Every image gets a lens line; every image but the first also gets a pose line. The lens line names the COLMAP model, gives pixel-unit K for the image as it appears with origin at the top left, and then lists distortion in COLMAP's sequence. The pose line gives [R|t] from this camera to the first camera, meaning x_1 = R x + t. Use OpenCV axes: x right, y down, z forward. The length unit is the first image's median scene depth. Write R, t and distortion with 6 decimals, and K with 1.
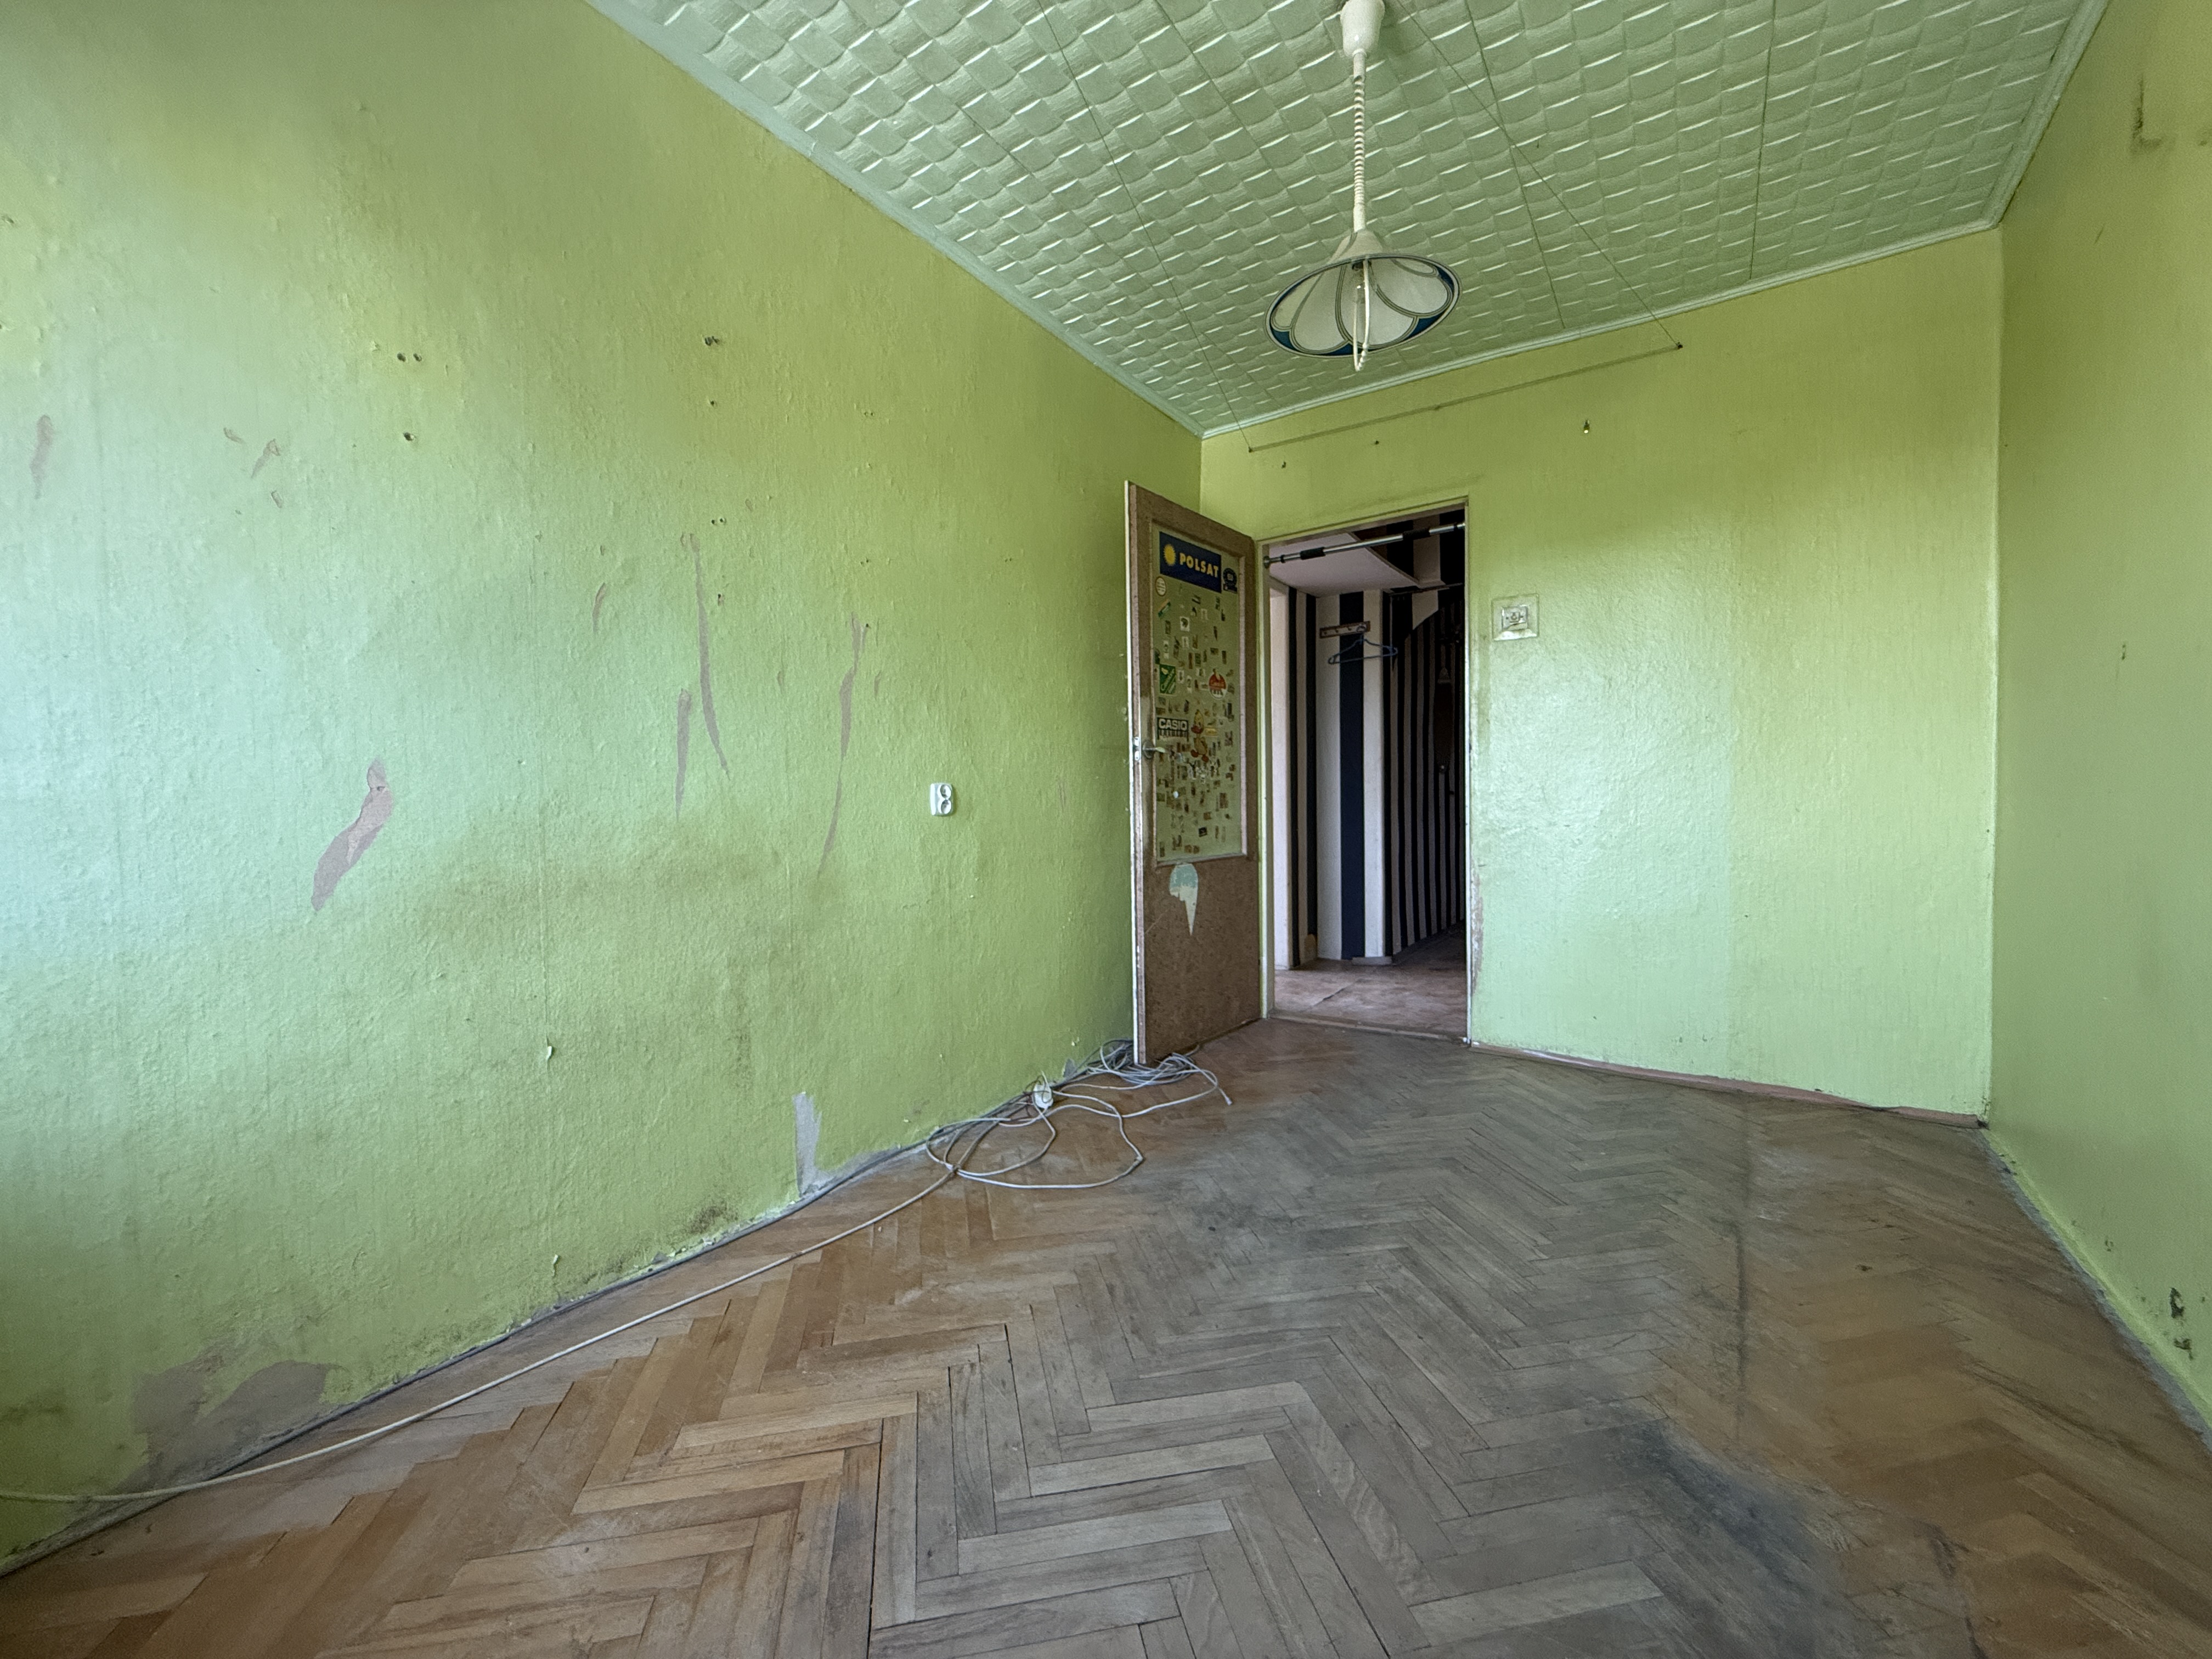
lens RADIAL K [[884.1, 0, 1100.8], [0, 884.1, 831.0], [0, 0, 1]] dist [0.000660, -0.000640]
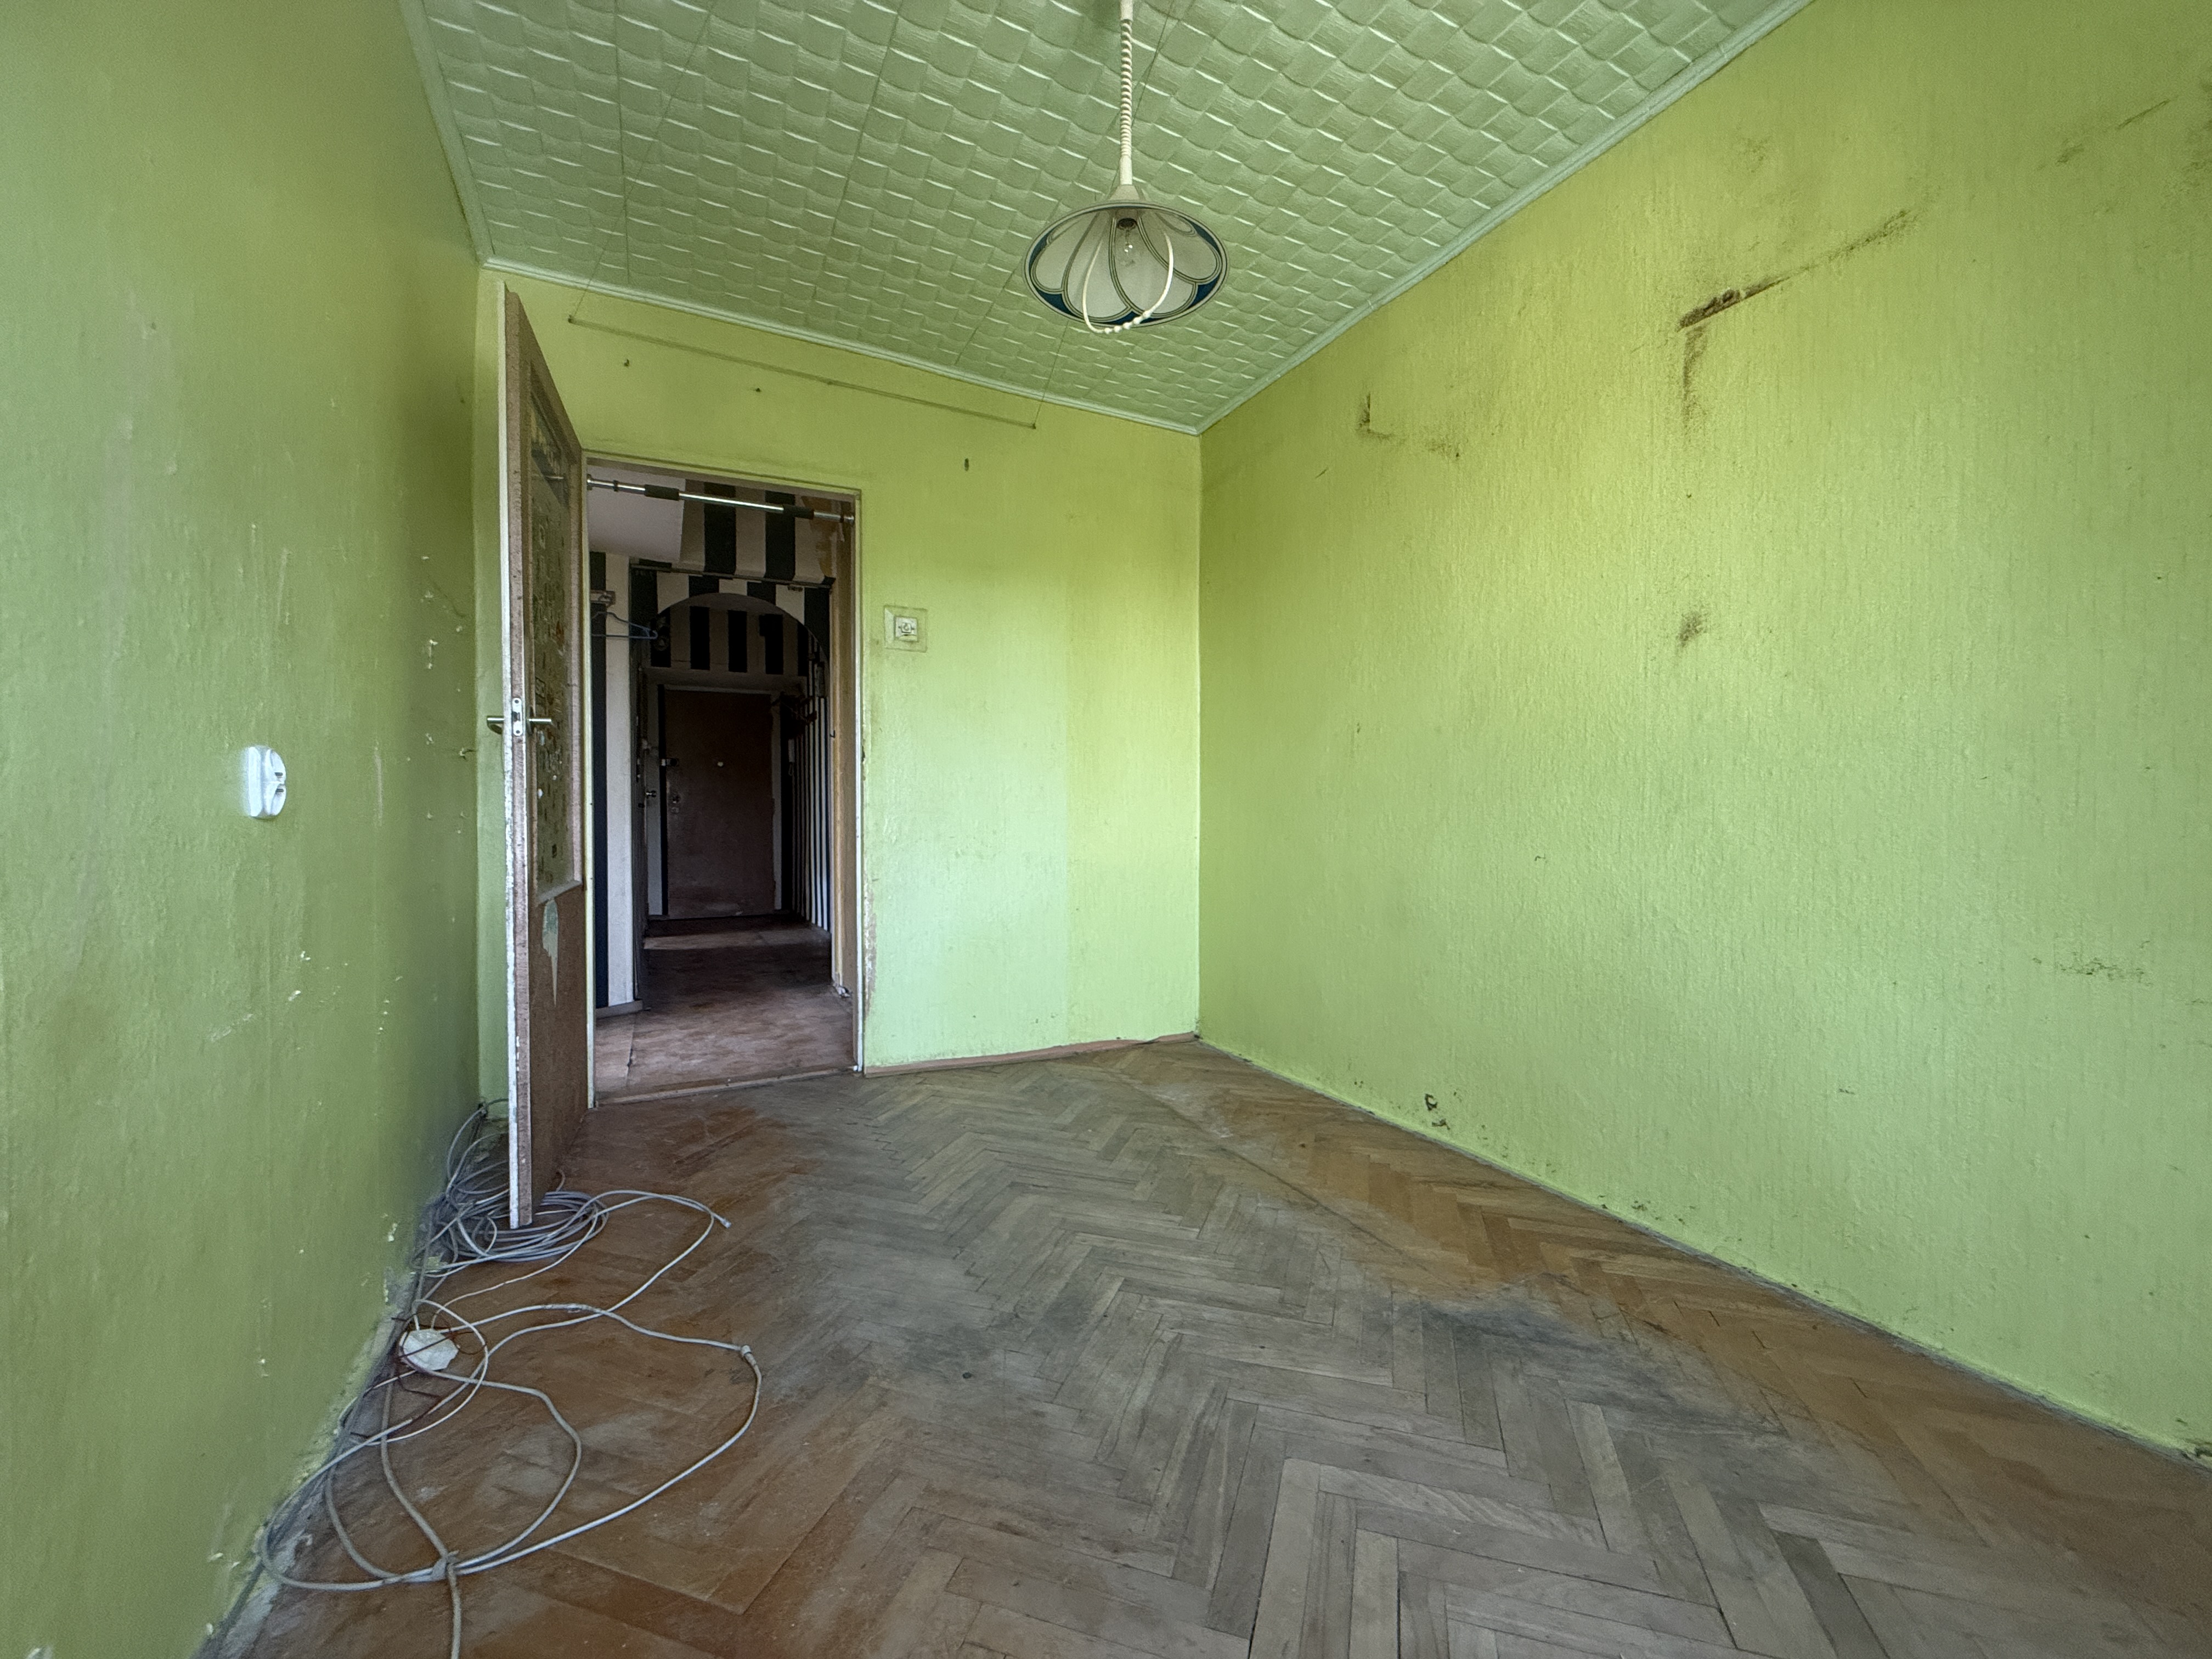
lens RADIAL K [[884.1, 0, 1100.8], [0, 884.1, 831.0], [0, 0, 1]] dist [0.000660, -0.000640]
pose [[0.482217, -0.000283, 0.876052, -0.330605], [0.019767, 0.999749, -0.010558, 0.001176], [-0.875829, 0.022408, 0.482101, 0.372962]]
